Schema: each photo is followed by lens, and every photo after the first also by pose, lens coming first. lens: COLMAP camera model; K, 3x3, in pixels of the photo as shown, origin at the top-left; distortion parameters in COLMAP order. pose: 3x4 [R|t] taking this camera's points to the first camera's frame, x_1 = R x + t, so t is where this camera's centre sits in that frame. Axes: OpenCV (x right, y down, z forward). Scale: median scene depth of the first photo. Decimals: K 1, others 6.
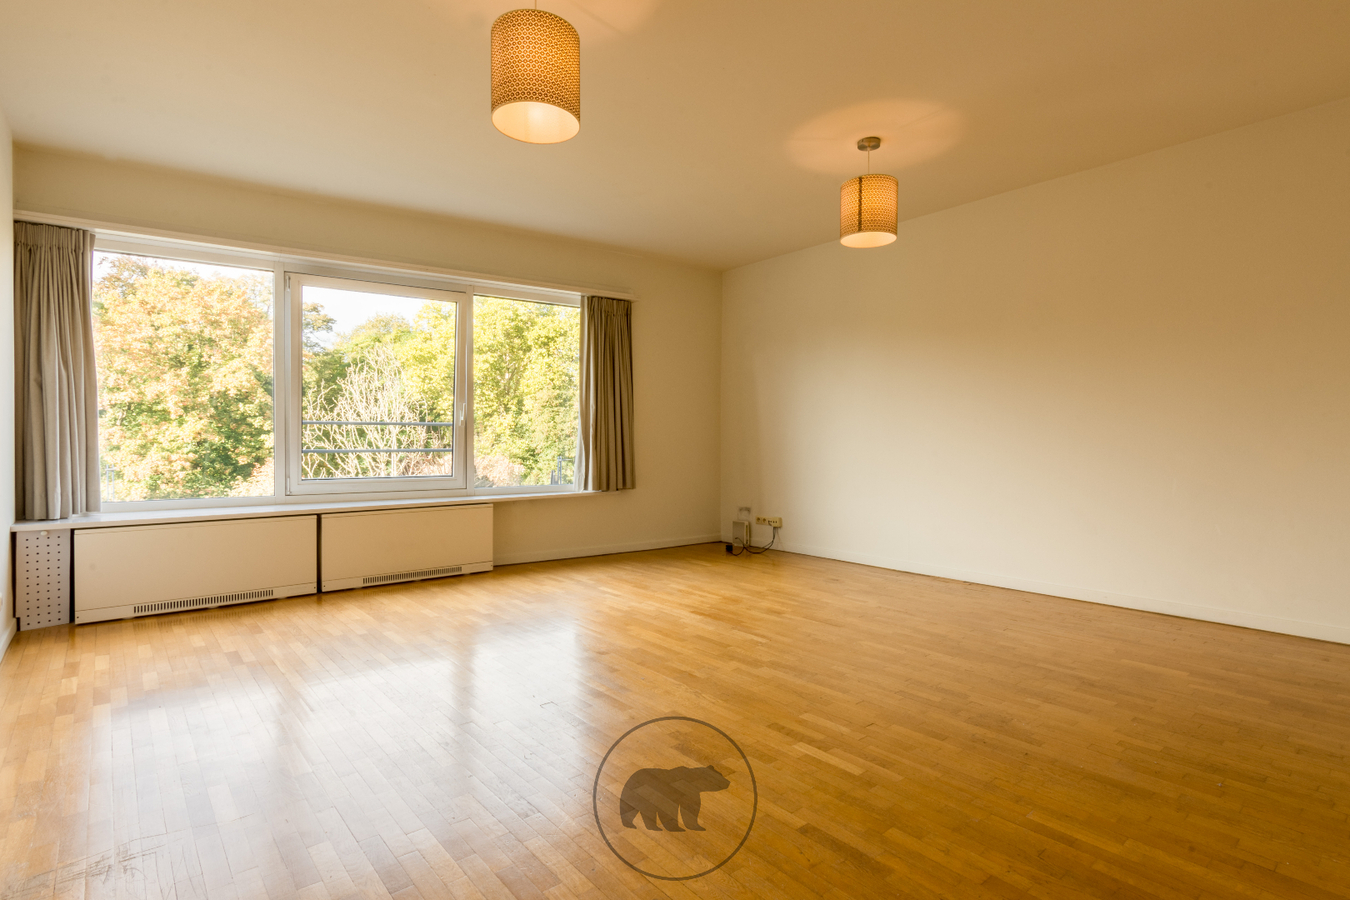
lens RADIAL K [[687.0, 0, 663.5], [0, 687.0, 448.3], [0, 0, 1]] dist [-0.001866, 0.000165]
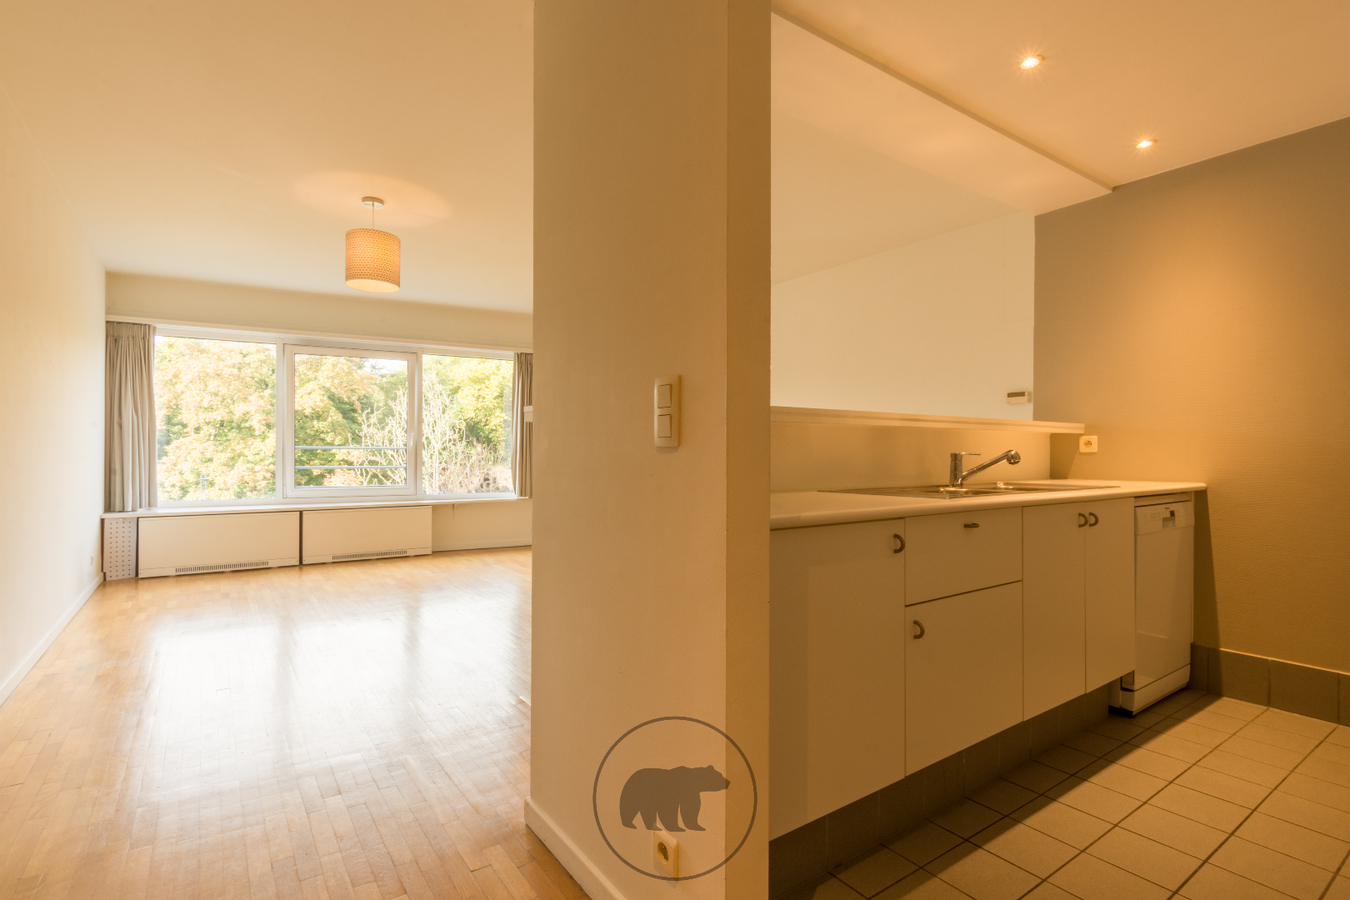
lens RADIAL K [[672.6, 0, 680.6], [0, 672.6, 454.0], [0, 0, 1]] dist [0.001435, -0.003895]
pose [[0.997320, 0.002697, -0.073115, 0.069207], [-0.003419, 0.999947, -0.009750, -0.002428], [0.073085, 0.009974, 0.997276, -0.062986]]
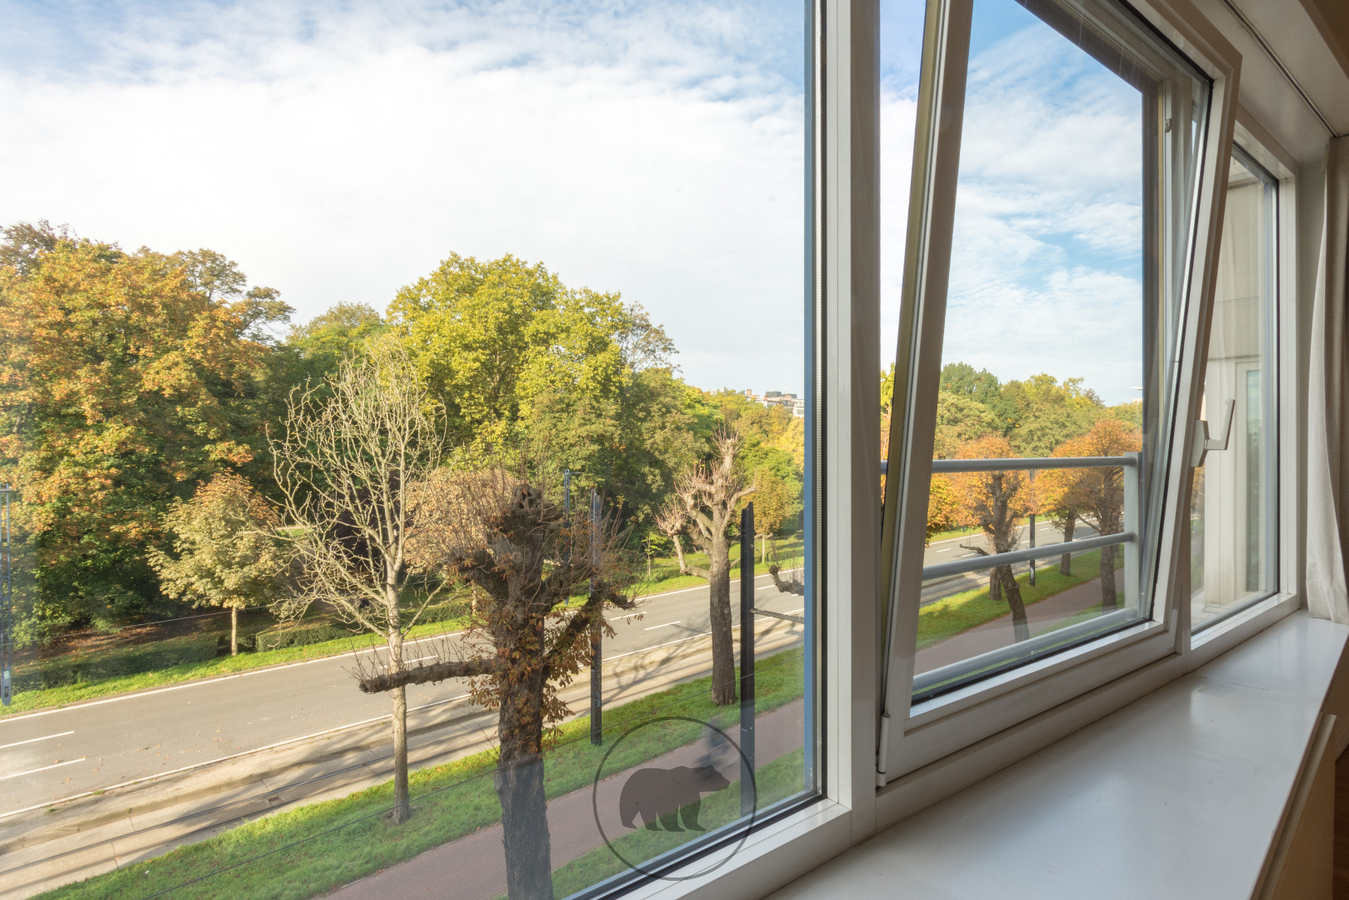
lens RADIAL K [[686.5, 0, 676.0], [0, 686.5, 447.3], [0, 0, 1]] dist [-0.001866, 0.000165]
pose [[0.995087, 0.000027, 0.099000, -0.115477], [0.001005, 0.999946, -0.010376, -0.008116], [-0.098995, 0.010424, 0.995033, 0.140139]]
